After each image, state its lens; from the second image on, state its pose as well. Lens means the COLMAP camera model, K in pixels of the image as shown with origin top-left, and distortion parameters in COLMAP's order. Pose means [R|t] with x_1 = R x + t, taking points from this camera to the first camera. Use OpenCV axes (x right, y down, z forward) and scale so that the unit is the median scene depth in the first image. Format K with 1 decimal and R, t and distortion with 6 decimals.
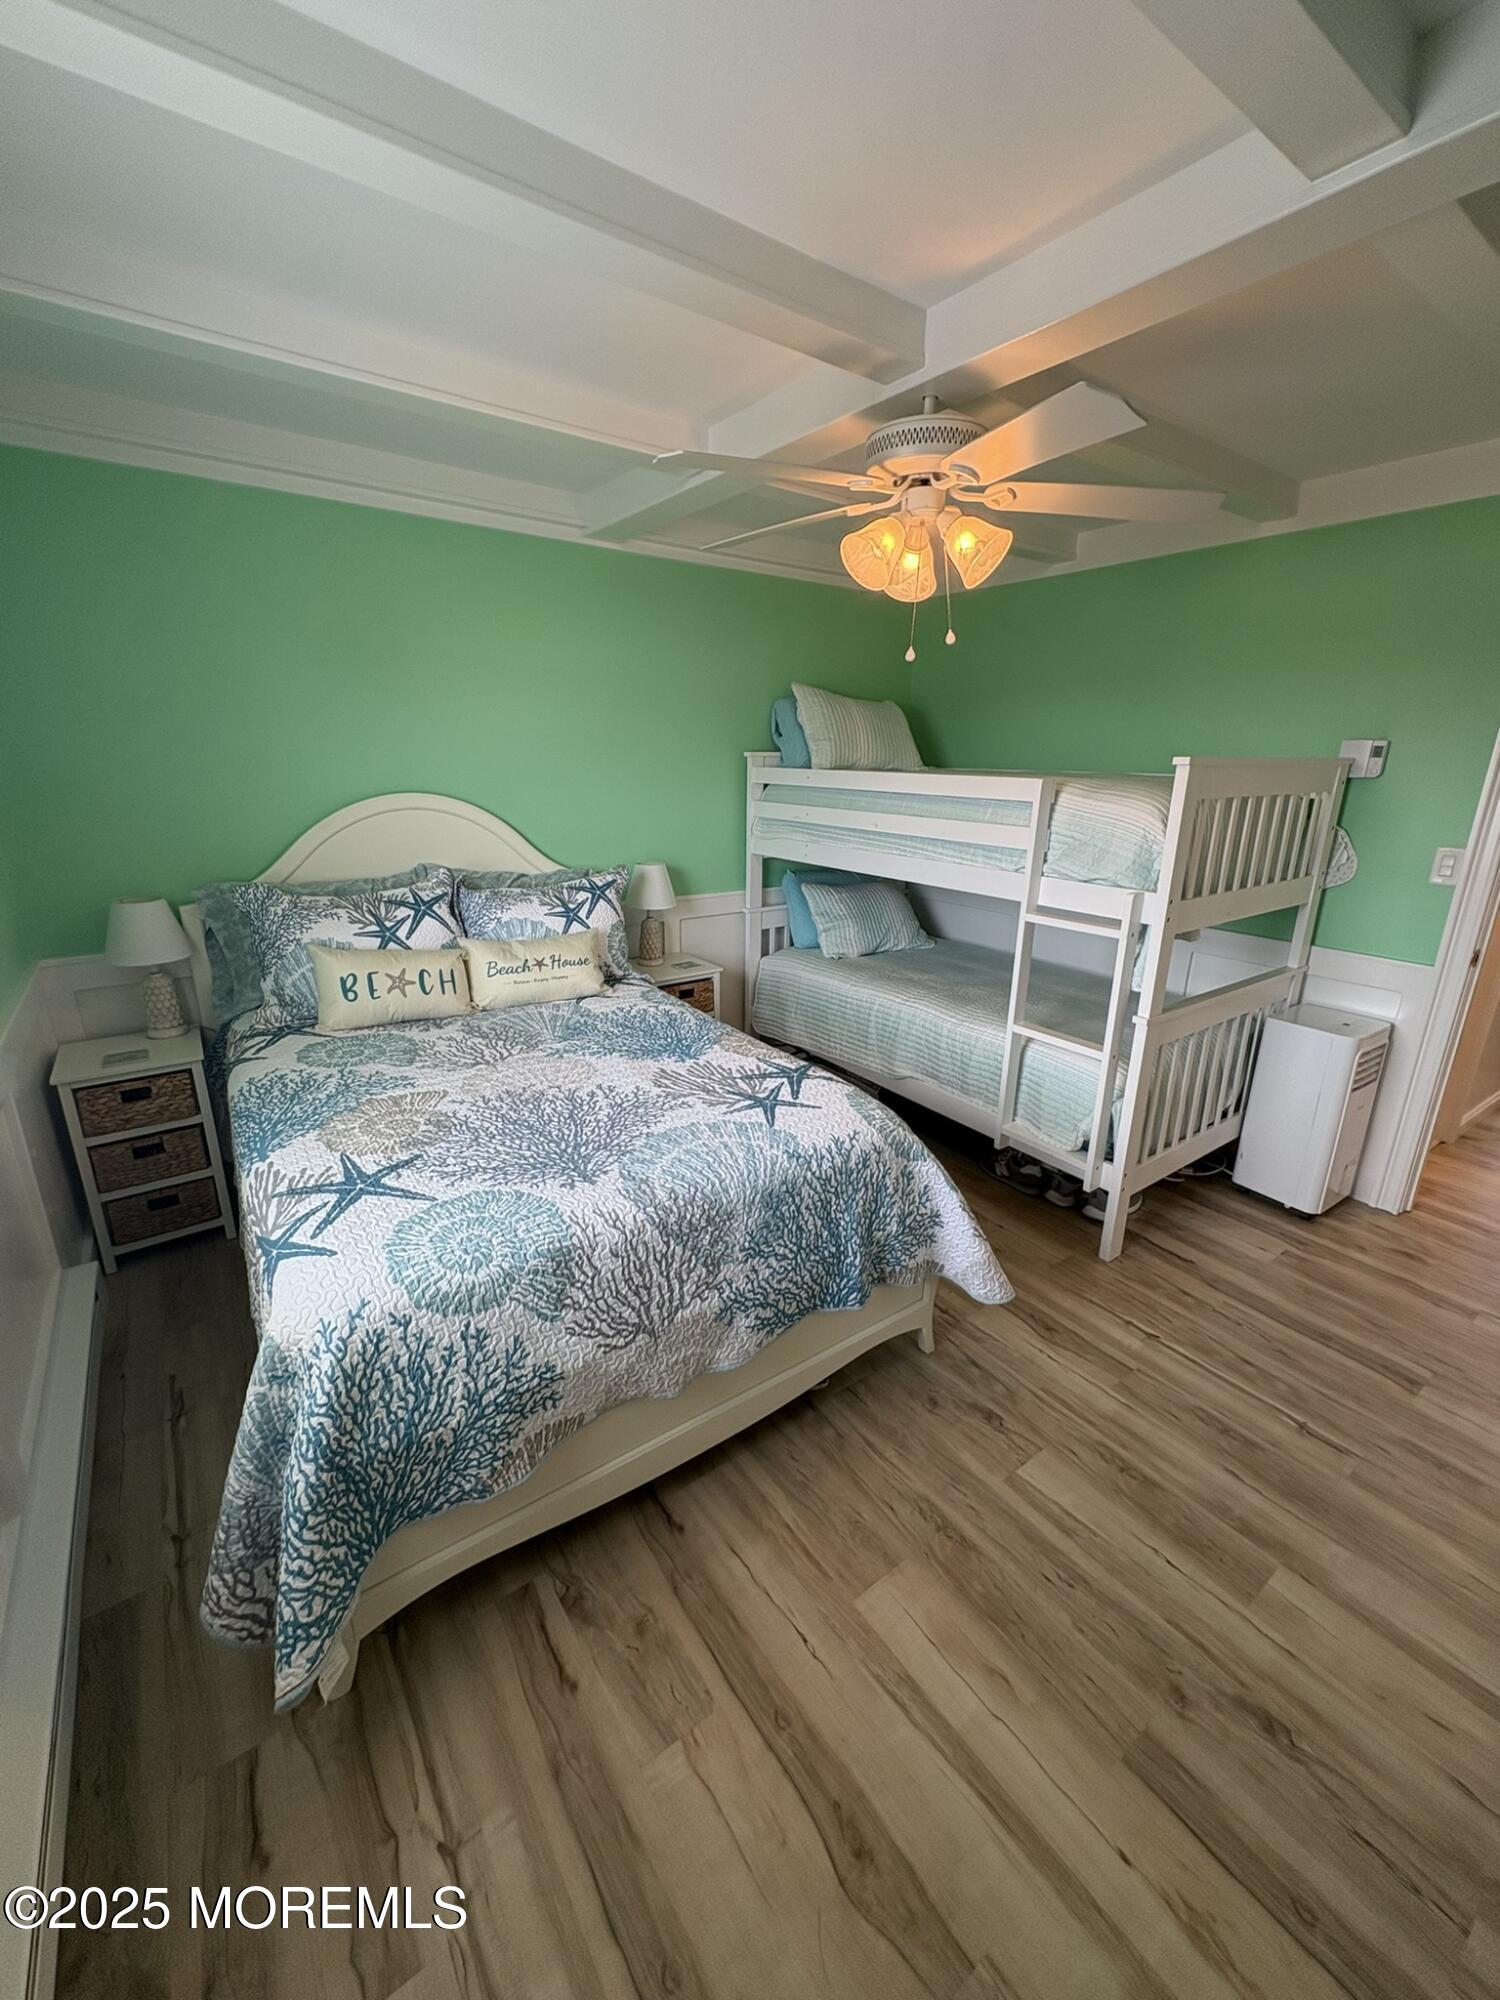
lens RADIAL K [[797.1, 0, 749.9], [0, 797.1, 997.5], [0, 0, 1]] dist [-0.000313, 0.000604]
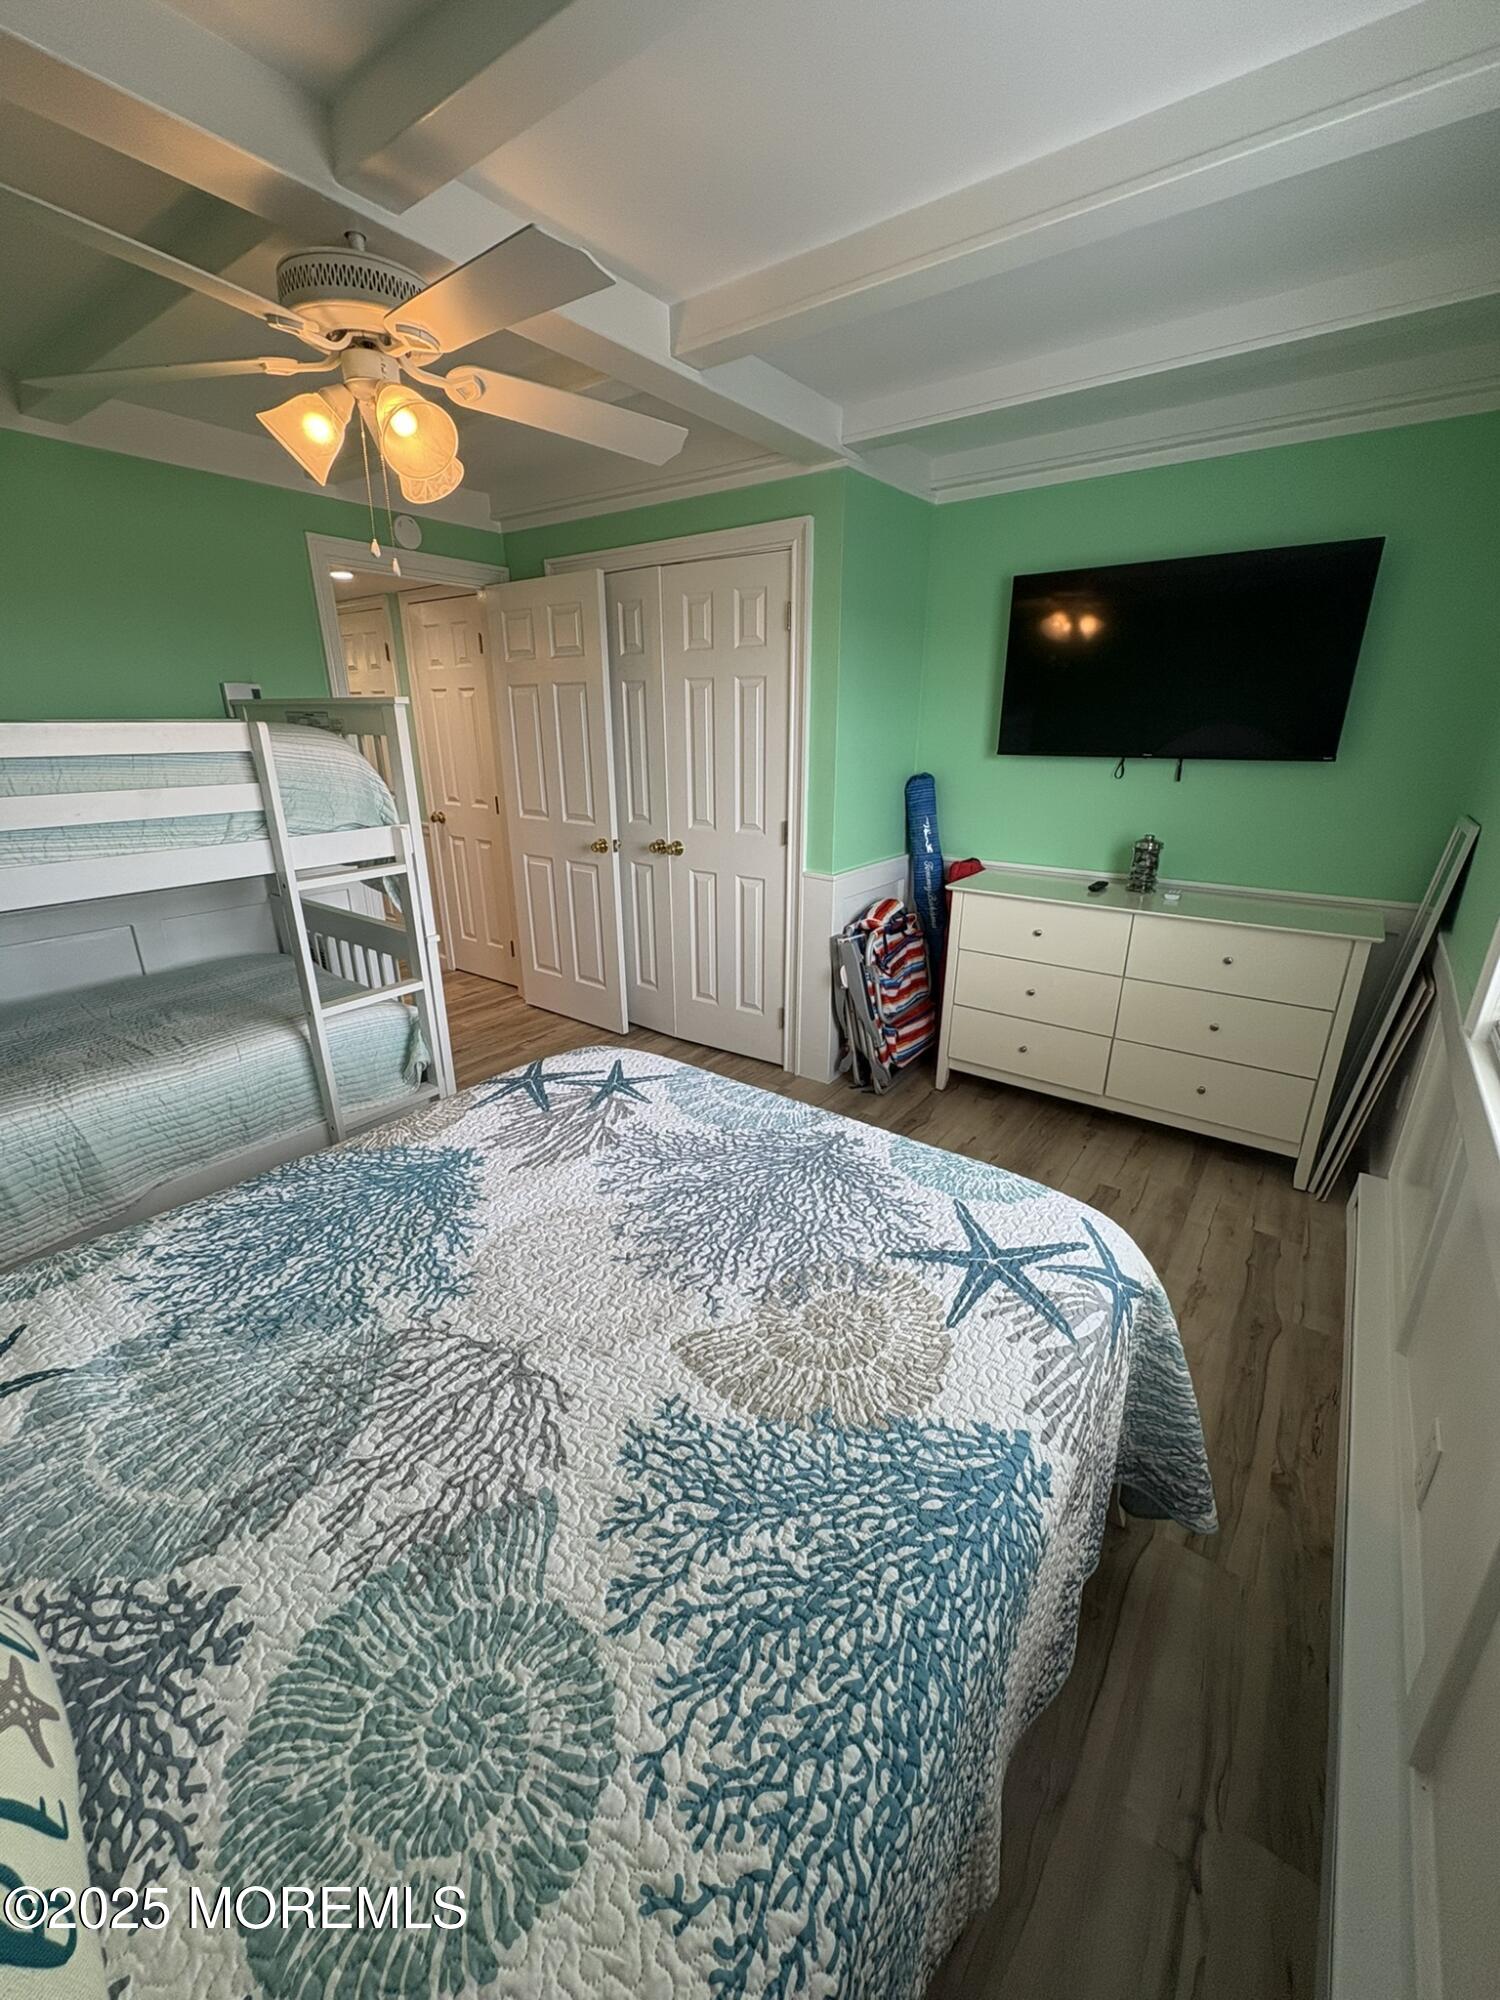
lens RADIAL K [[797.1, 0, 749.9], [0, 797.1, 997.5], [0, 0, 1]] dist [-0.000313, 0.000604]
pose [[-0.303756, -0.327749, 0.894602, -0.752832], [0.276373, 0.868284, 0.411948, -0.266213], [-0.911784, 0.372376, -0.173166, 0.923464]]
